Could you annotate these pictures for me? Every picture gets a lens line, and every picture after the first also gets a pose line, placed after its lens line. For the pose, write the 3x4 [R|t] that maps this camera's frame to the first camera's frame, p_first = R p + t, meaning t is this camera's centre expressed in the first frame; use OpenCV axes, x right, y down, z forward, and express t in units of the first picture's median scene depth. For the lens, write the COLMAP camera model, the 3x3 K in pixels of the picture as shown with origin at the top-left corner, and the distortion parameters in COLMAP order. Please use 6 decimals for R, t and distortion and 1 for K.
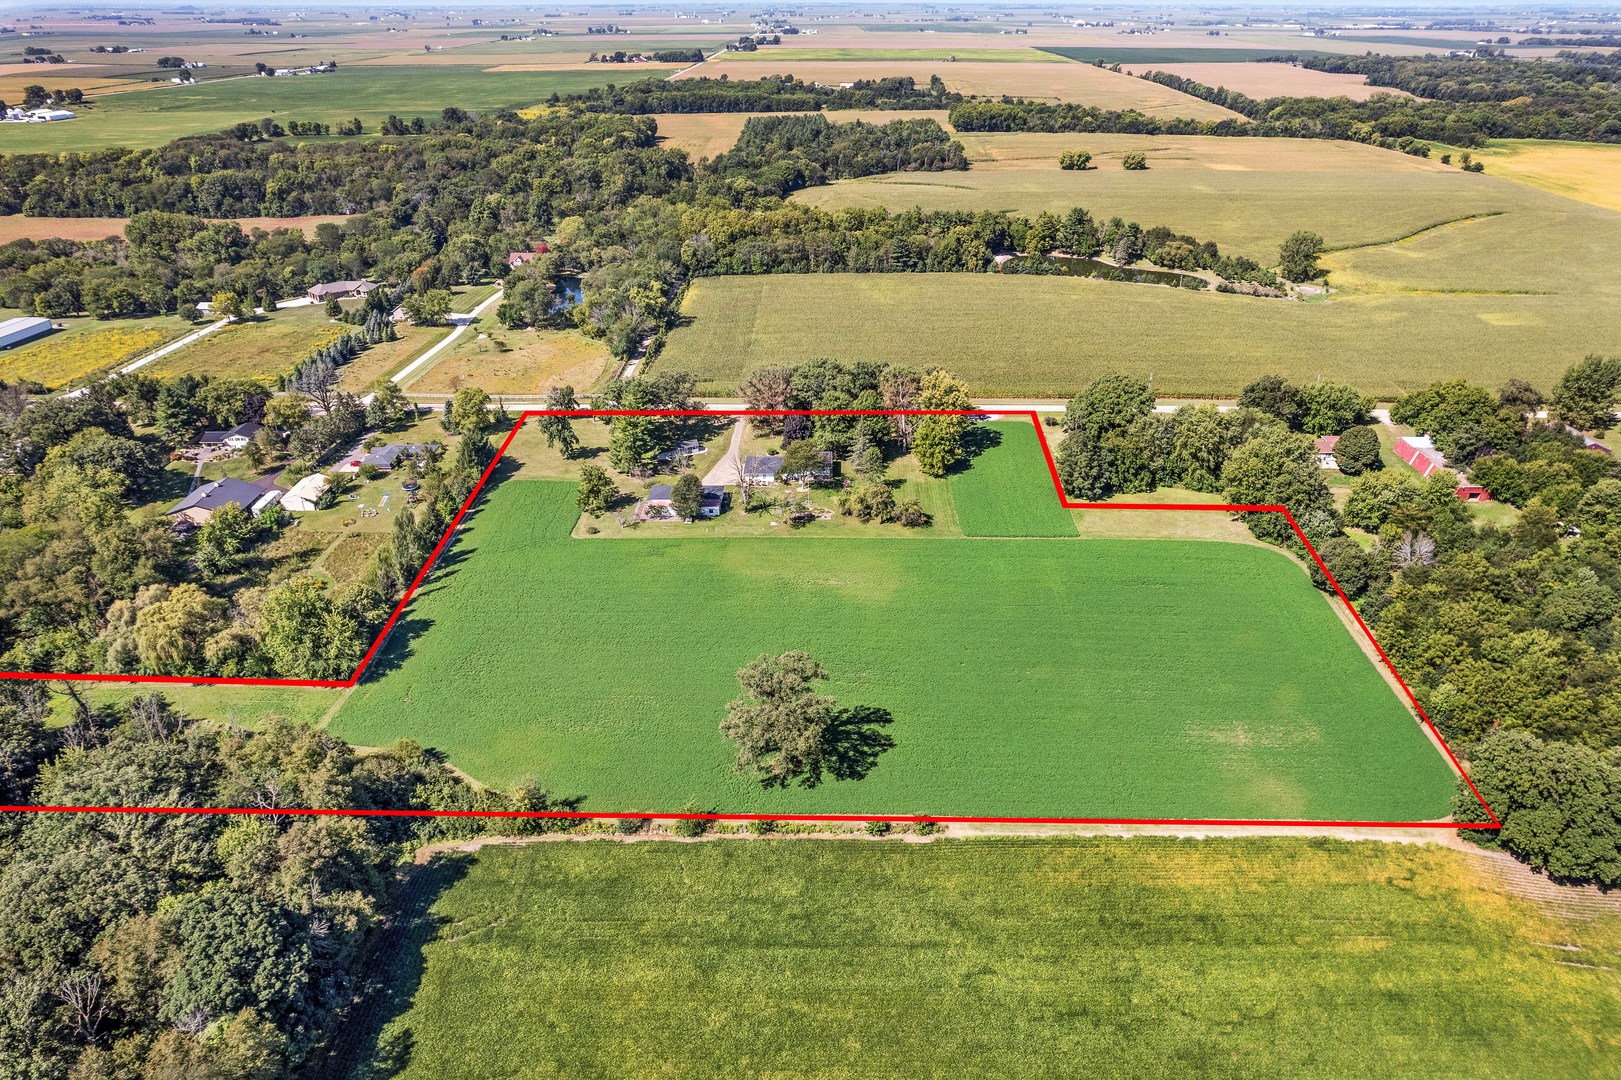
lens RADIAL K [[1049.0, 0, 833.9], [0, 1049.0, 516.8], [0, 0, 1]] dist [-0.093880, 0.085668]
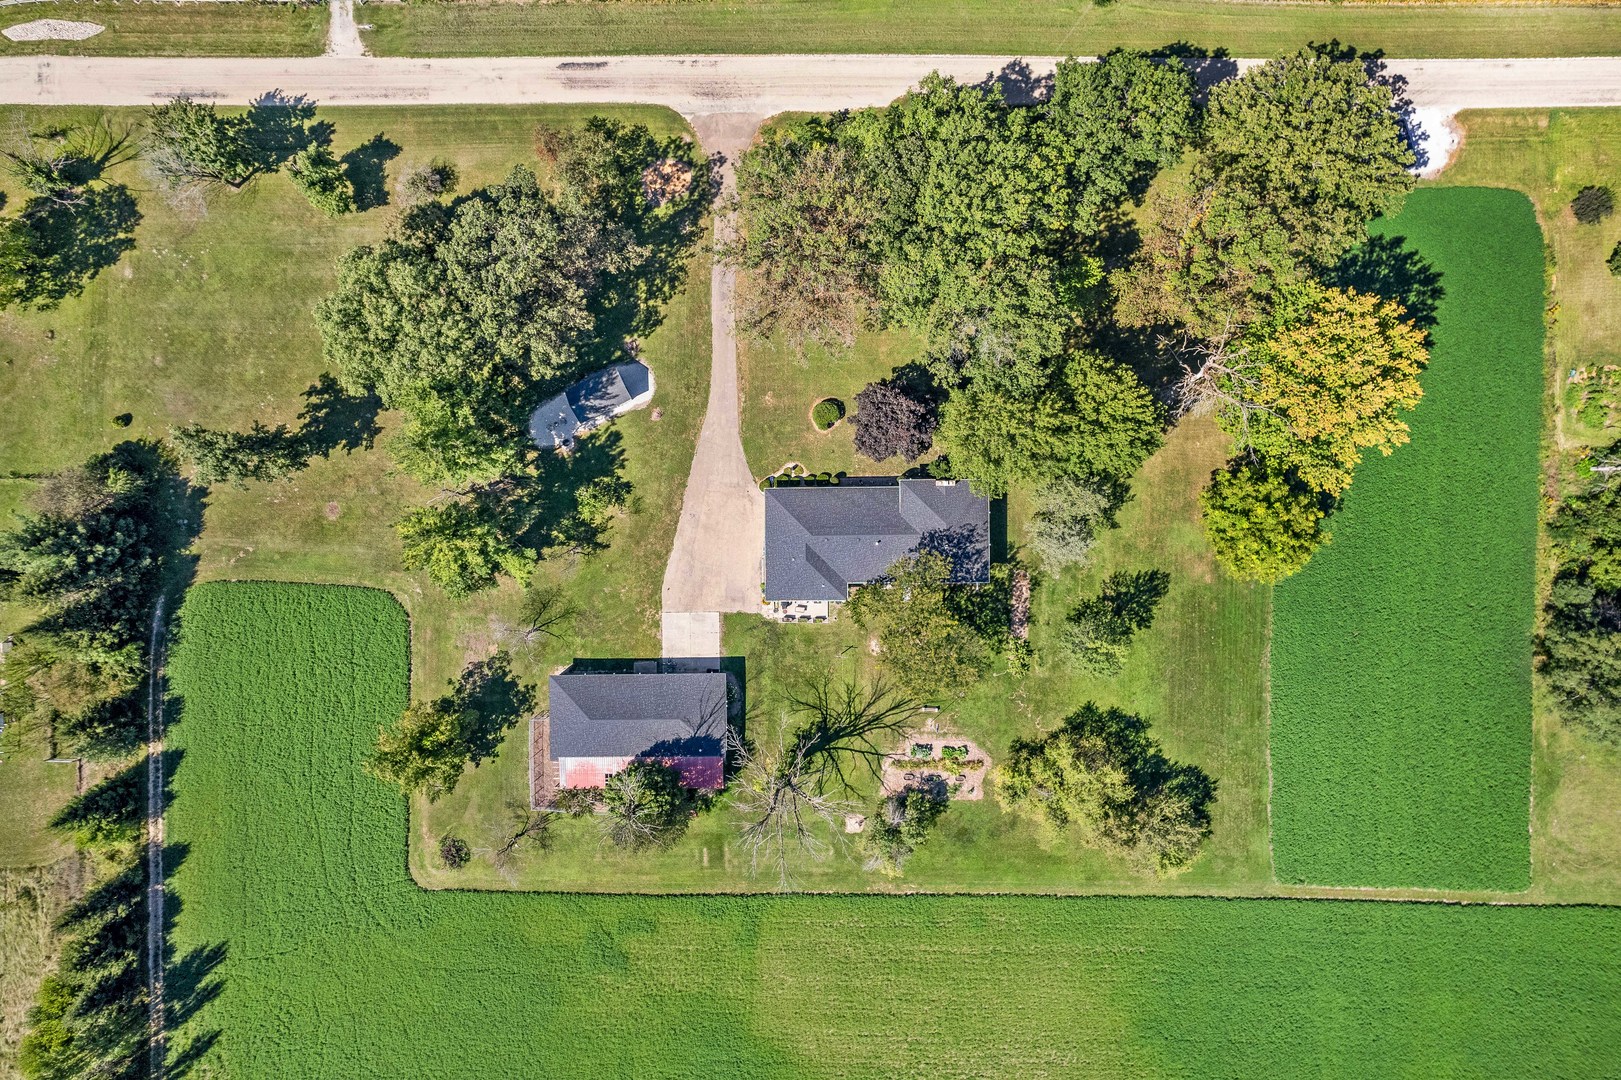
lens RADIAL K [[1049.0, 0, 833.9], [0, 1049.0, 516.8], [0, 0, 1]] dist [-0.093880, 0.085668]
pose [[0.999990, -0.002963, -0.003352, -0.044495], [0.004315, 0.441033, 0.897480, -0.309652], [-0.001181, -0.897486, 0.441042, 0.642307]]
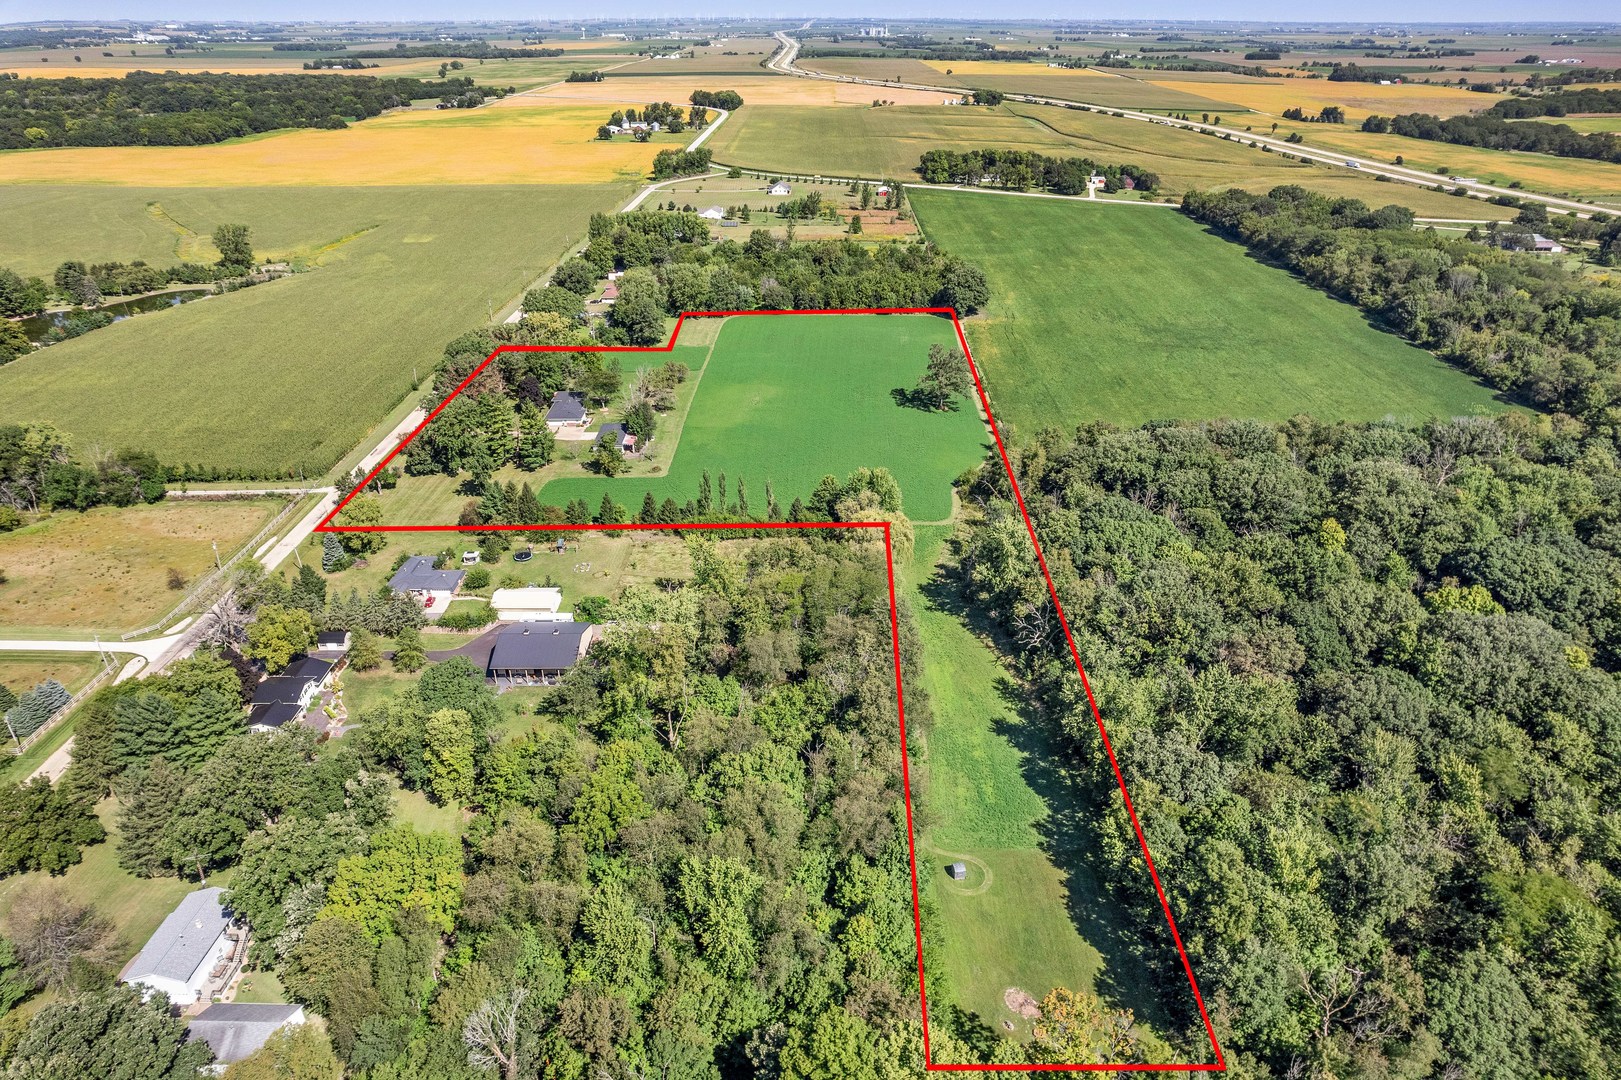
lens RADIAL K [[1049.0, 0, 833.9], [0, 1049.0, 516.8], [0, 0, 1]] dist [-0.093880, 0.085668]
pose [[-0.007116, -0.439724, 0.898105, -0.893617], [0.448336, 0.801396, 0.395927, -0.217776], [-0.893837, 0.405471, 0.191441, 0.423110]]
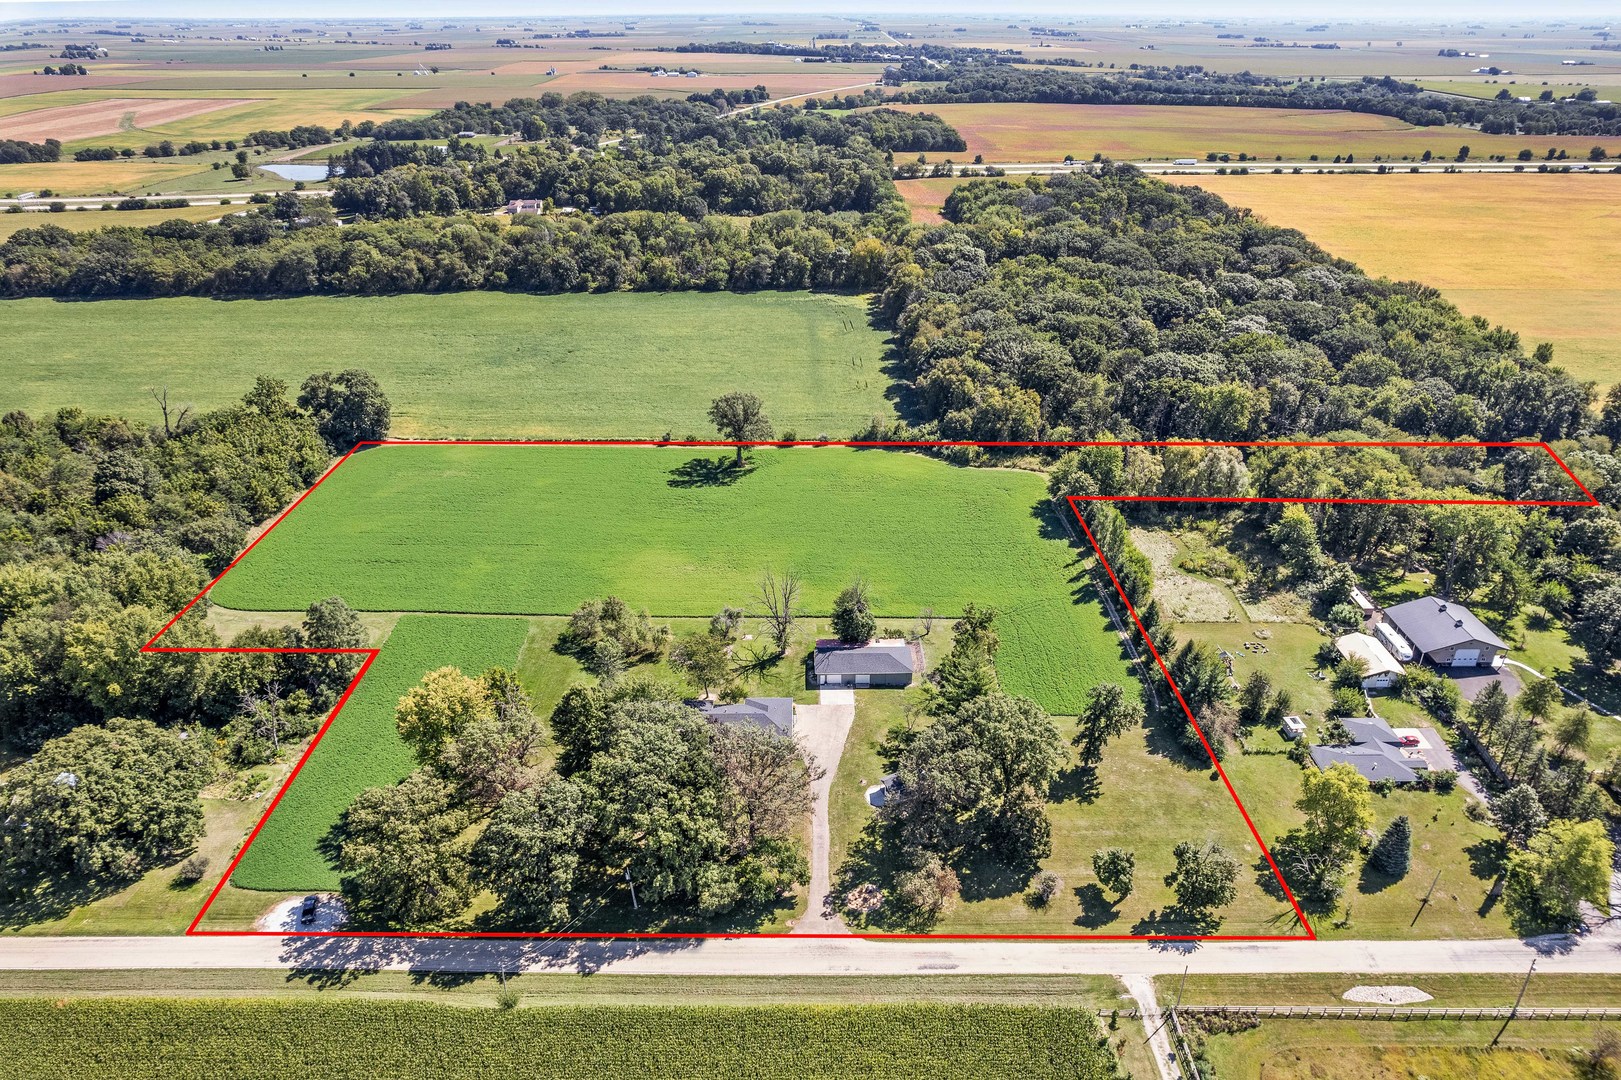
lens RADIAL K [[1063.3, 0, 810.4], [0, 1063.3, 516.9], [0, 0, 1]] dist [-0.091590, 0.088172]
pose [[-0.999963, 0.001442, -0.008470, -0.068876], [-0.005843, 0.608564, 0.793483, -0.500870], [0.006299, 0.793503, -0.608533, 0.998243]]
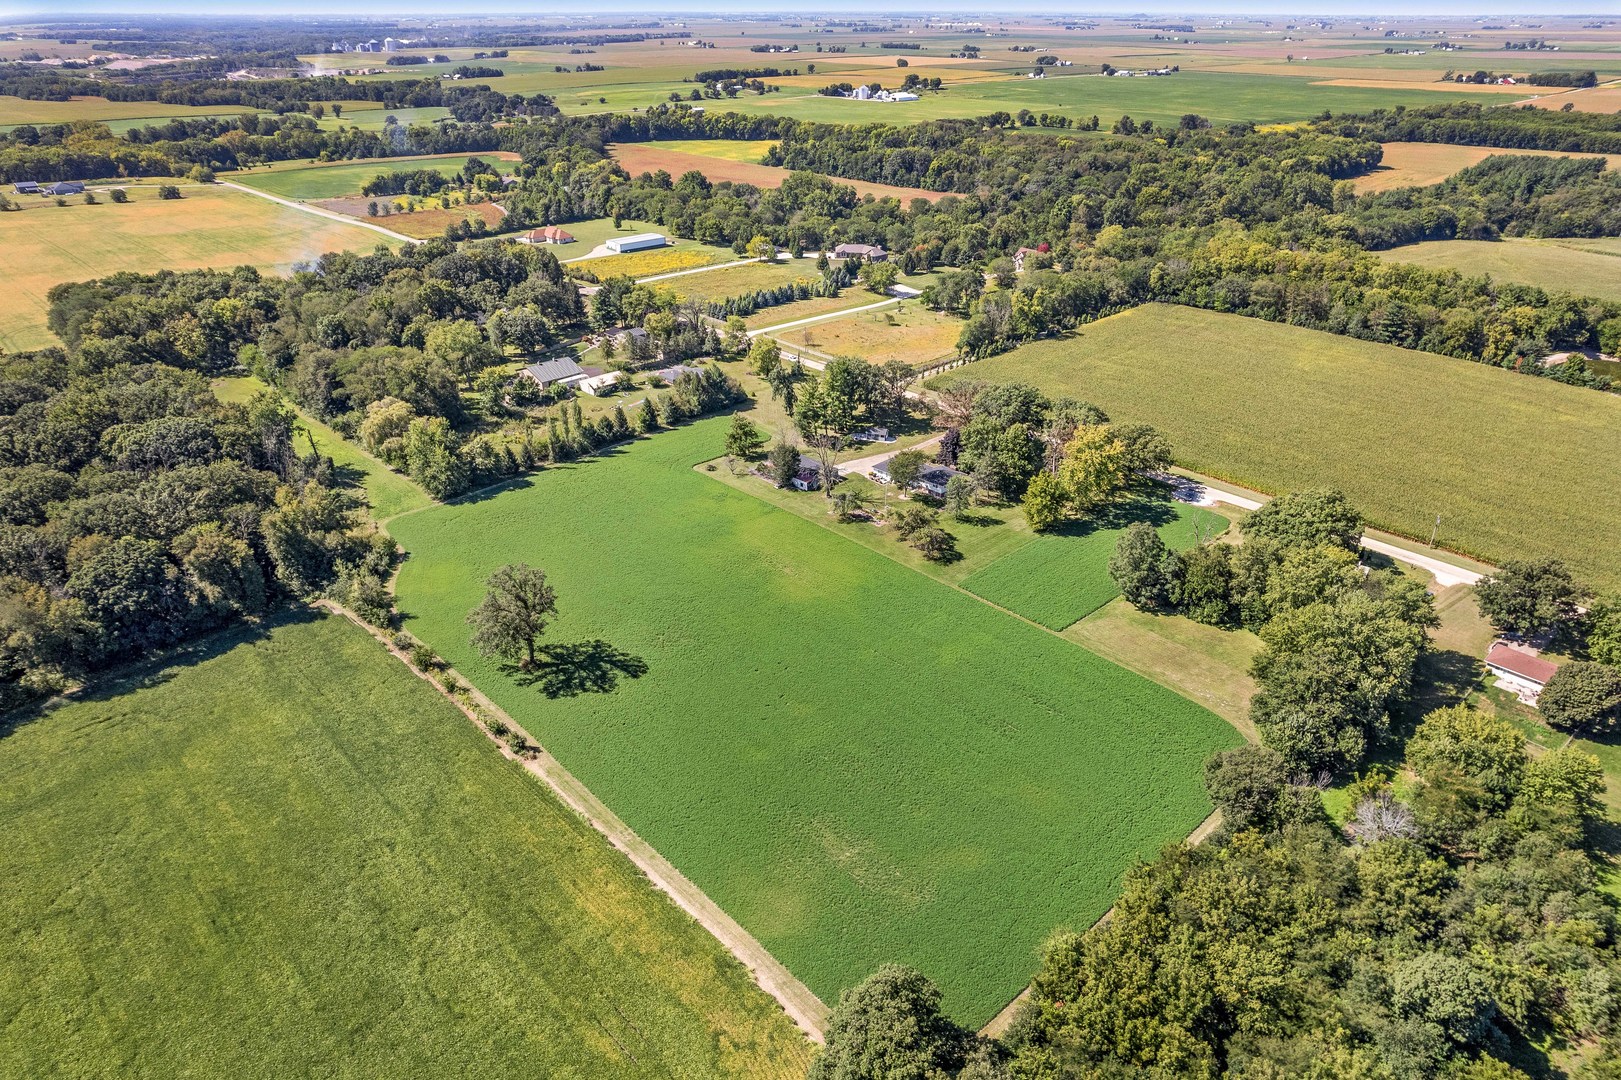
lens RADIAL K [[1049.0, 0, 833.9], [0, 1049.0, 516.8], [0, 0, 1]] dist [-0.093880, 0.085668]
pose [[0.709062, 0.310796, -0.632959, 0.418511], [-0.315201, 0.942656, 0.109764, -0.072161], [0.630777, 0.121680, 0.766365, 0.143444]]
